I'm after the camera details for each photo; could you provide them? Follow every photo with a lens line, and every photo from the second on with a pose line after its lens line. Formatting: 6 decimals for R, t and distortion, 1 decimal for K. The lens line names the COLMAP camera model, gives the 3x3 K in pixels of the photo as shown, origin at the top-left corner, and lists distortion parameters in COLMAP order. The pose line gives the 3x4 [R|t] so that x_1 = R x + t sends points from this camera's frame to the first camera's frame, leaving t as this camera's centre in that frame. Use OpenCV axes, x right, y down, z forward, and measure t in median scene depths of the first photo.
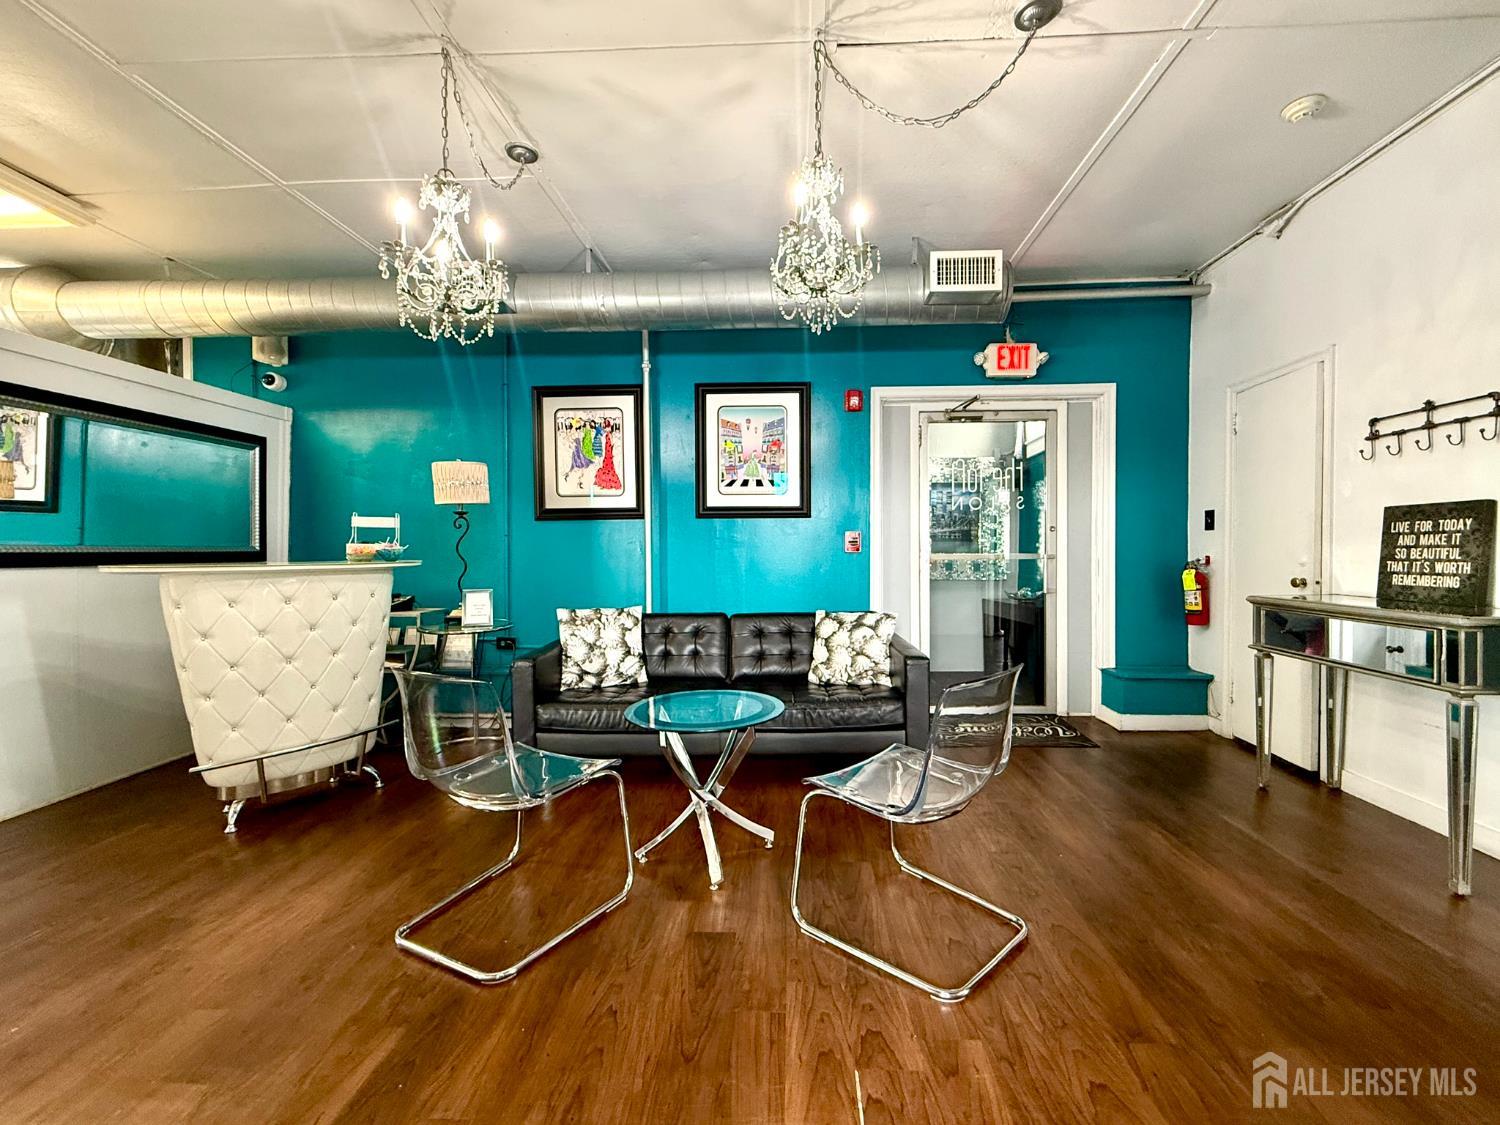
lens RADIAL K [[598.2, 0, 742.2], [0, 598.2, 563.0], [0, 0, 1]] dist [-0.002460, 0.000112]
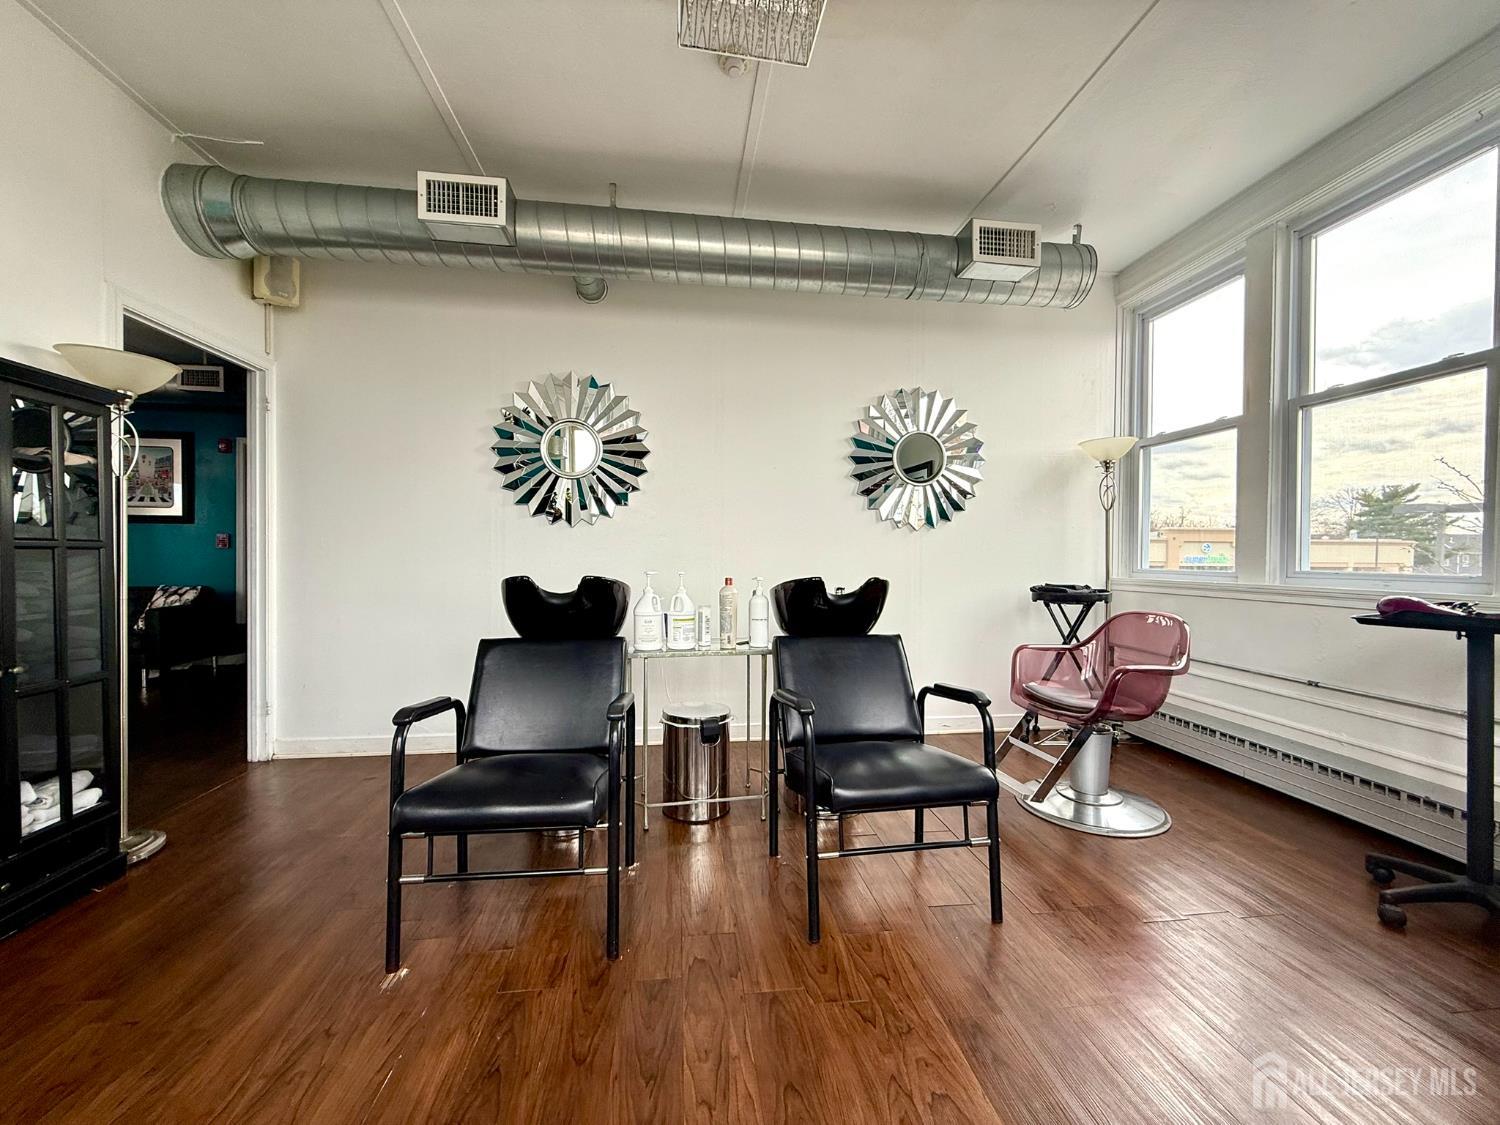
lens RADIAL K [[598.2, 0, 751.5], [0, 598.2, 554.2], [0, 0, 1]] dist [-0.002460, 0.000112]
pose [[0.985638, 0.005050, 0.168795, 1.244730], [-0.005148, 0.999987, 0.000141, -0.006478], [-0.168793, -0.001008, 0.985651, -0.700966]]
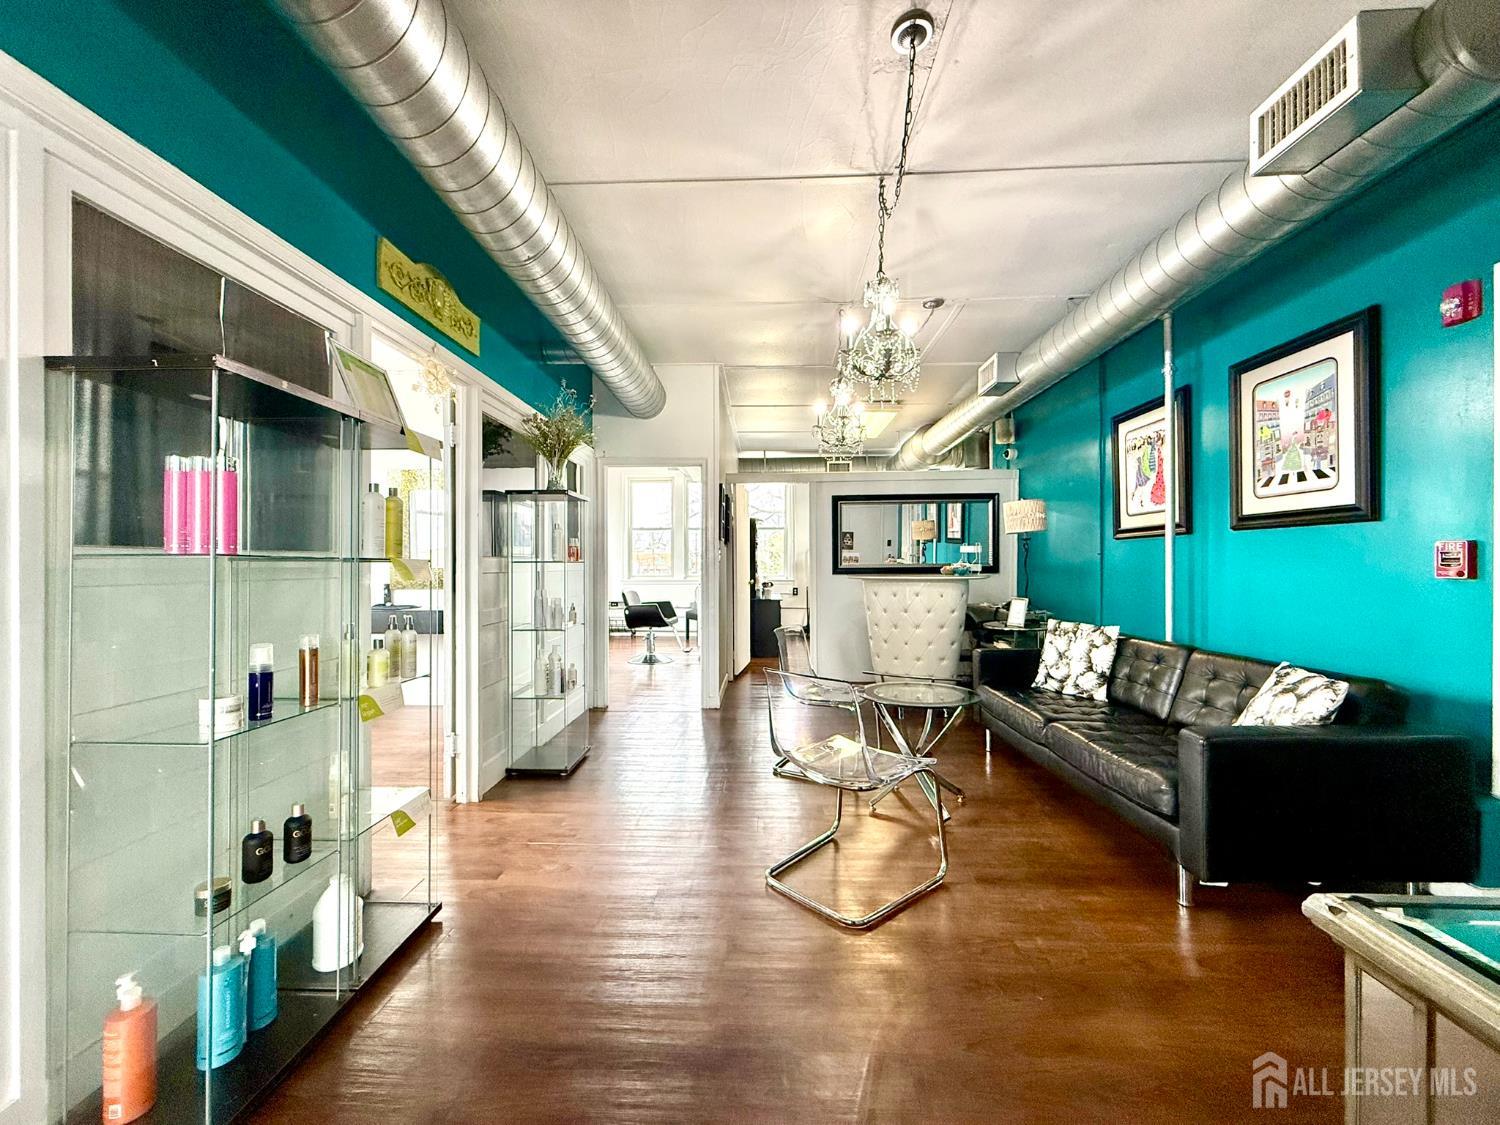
lens RADIAL K [[598.2, 0, 751.9], [0, 598.2, 565.2], [0, 0, 1]] dist [-0.002460, 0.000112]
pose [[0.006411, 0.007194, -0.999954, 0.739071], [-0.011369, 0.999910, 0.007120, -0.026772], [0.999915, 0.011323, 0.006492, 0.349185]]
